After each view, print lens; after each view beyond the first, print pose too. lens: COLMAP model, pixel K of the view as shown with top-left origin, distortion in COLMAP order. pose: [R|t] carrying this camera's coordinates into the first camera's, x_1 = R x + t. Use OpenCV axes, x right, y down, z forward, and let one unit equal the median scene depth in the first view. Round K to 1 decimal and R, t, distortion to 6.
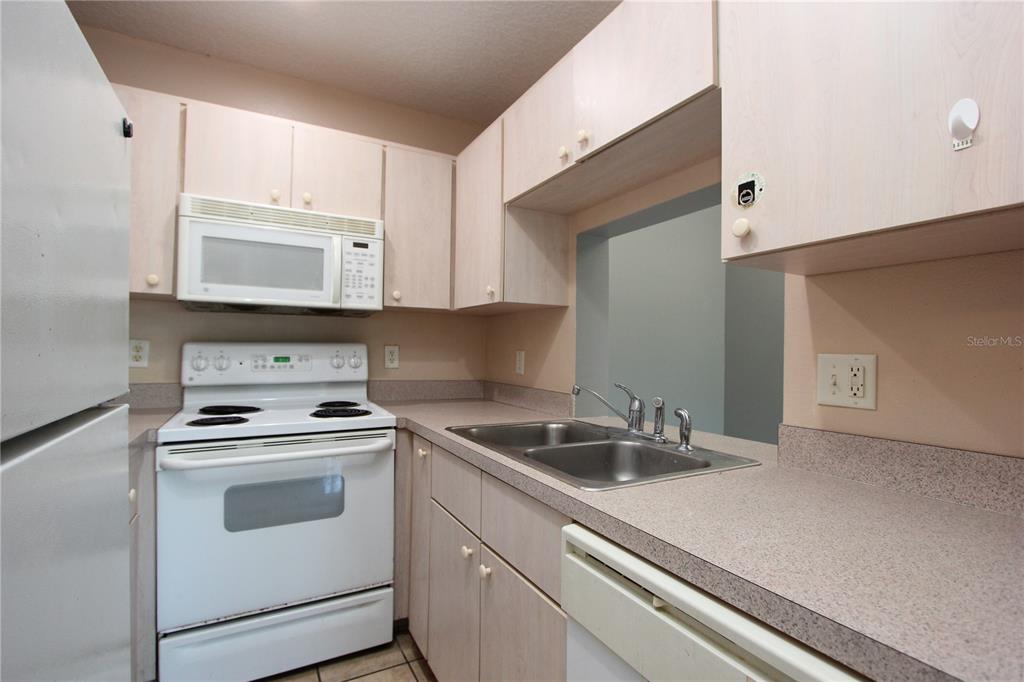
lens RADIAL K [[473.0, 0, 518.2], [0, 473.0, 343.7], [0, 0, 1]] dist [-0.019257, 0.000250]
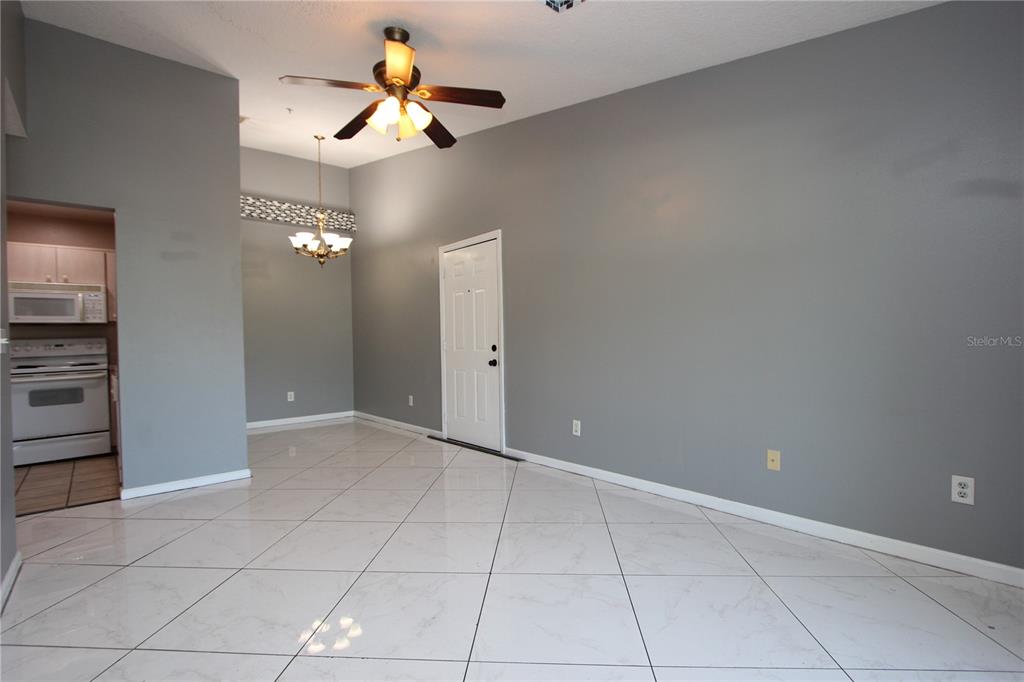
lens RADIAL K [[469.7, 0, 512.0], [0, 469.7, 341.0], [0, 0, 1]] dist [-0.008620, 0.000234]
pose [[0.977705, -0.044786, 0.205151, 1.294697], [0.042212, 0.998966, 0.016906, 0.070720], [-0.205696, -0.007869, 0.978584, -1.823745]]
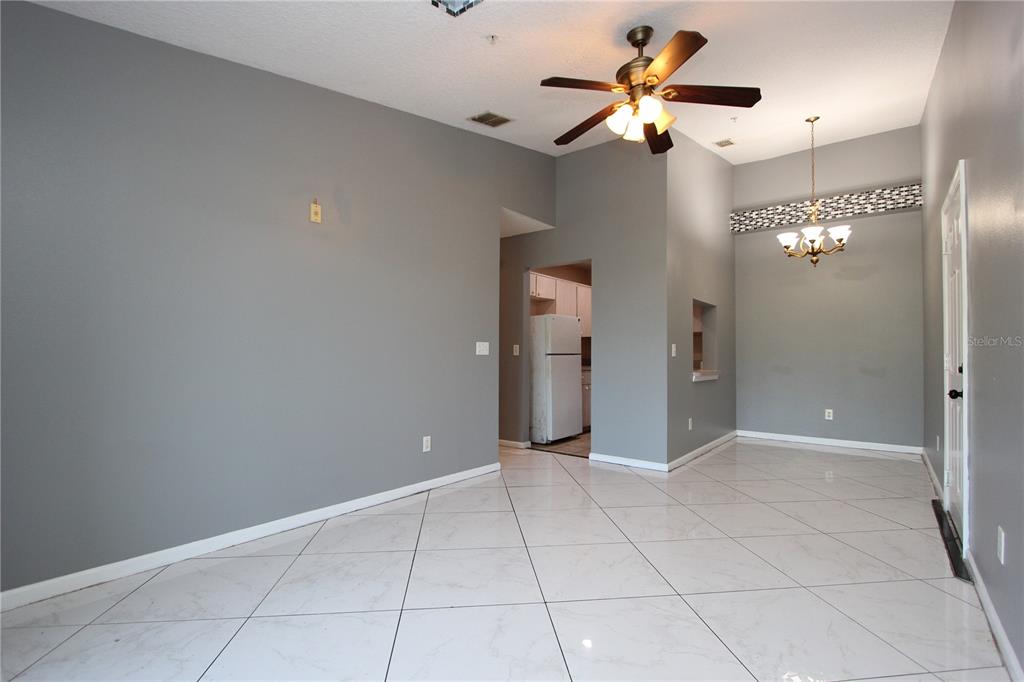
lens RADIAL K [[473.0, 0, 518.2], [0, 473.0, 343.7], [0, 0, 1]] dist [-0.019257, 0.000250]
pose [[0.397175, -0.044743, -0.916652, 2.345631], [0.013328, 0.998987, -0.042987, 0.109667], [0.917646, 0.004856, 0.397369, -1.230336]]
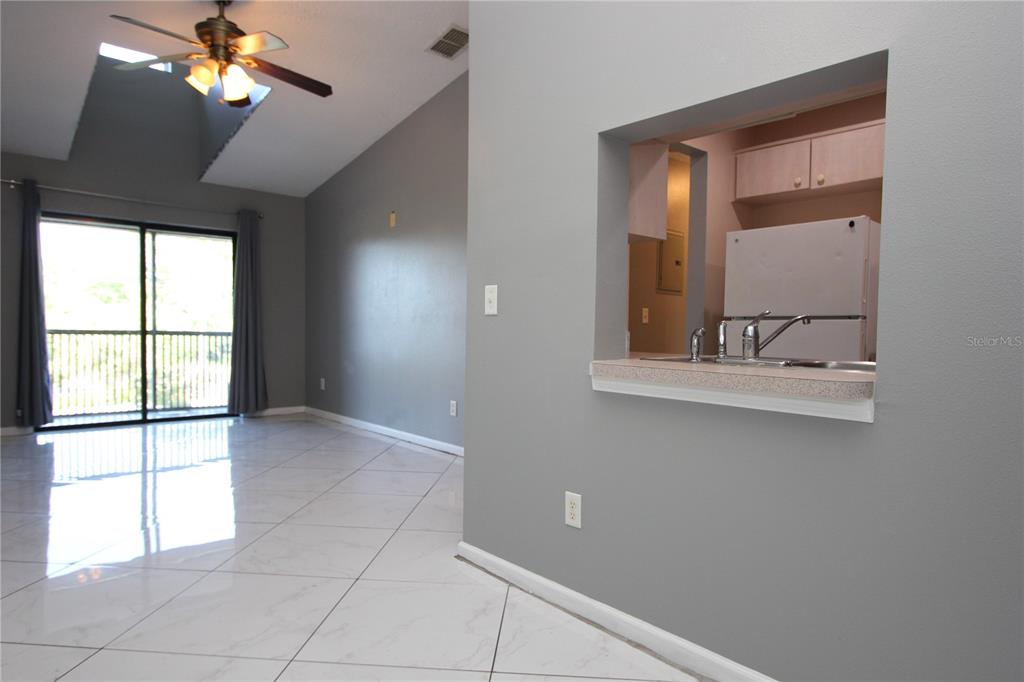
lens RADIAL K [[621.7, 0, 512.0], [0, 621.7, 341.0], [0, 0, 1]] dist [-0.005962, -0.001041]
pose [[-0.976988, -0.035391, -0.210338, 0.766956], [-0.036708, 0.999323, 0.002360, 0.135021], [0.210112, 0.010027, -0.977626, 1.676497]]
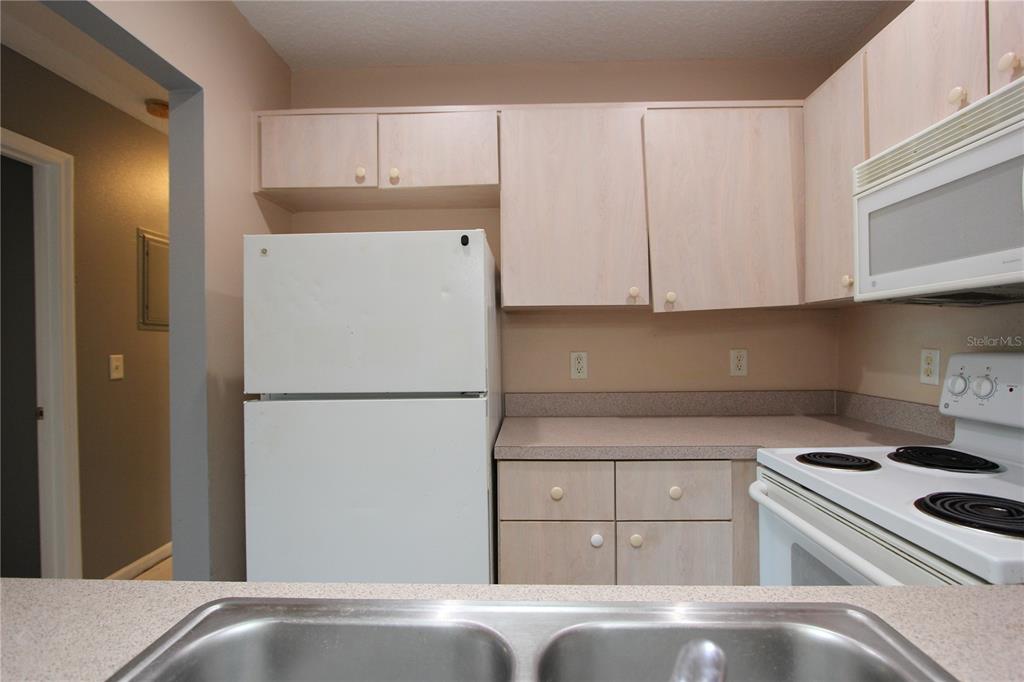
lens RADIAL K [[469.9, 0, 521.3], [0, 469.9, 350.6], [0, 0, 1]] dist [-0.019723, 0.001010]
pose [[-0.498163, -0.003882, -0.867075, 0.212130], [0.007074, 0.999938, -0.008541, -0.006617], [0.867055, -0.010389, -0.498105, 0.789683]]
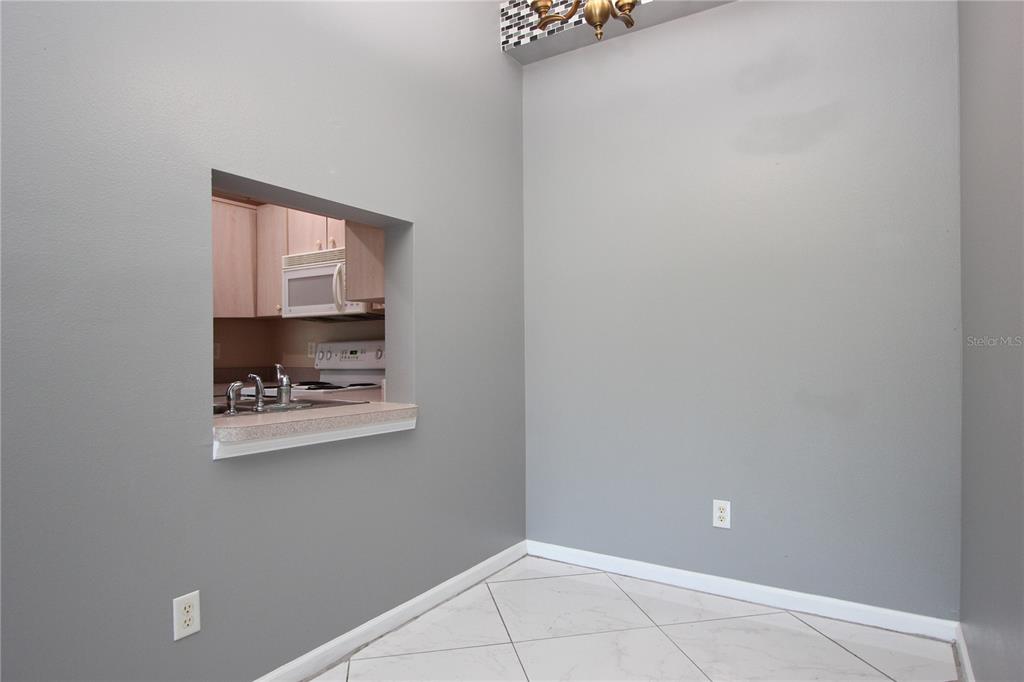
lens RADIAL K [[598.8, 0, 516.6], [0, 598.8, 348.1], [0, 0, 1]] dist [-0.007618, -0.001635]
pose [[0.495291, -0.031325, -0.868162, 1.427123], [0.024521, 0.999456, -0.022073, 0.078150], [0.868381, -0.010356, 0.495790, 0.571868]]
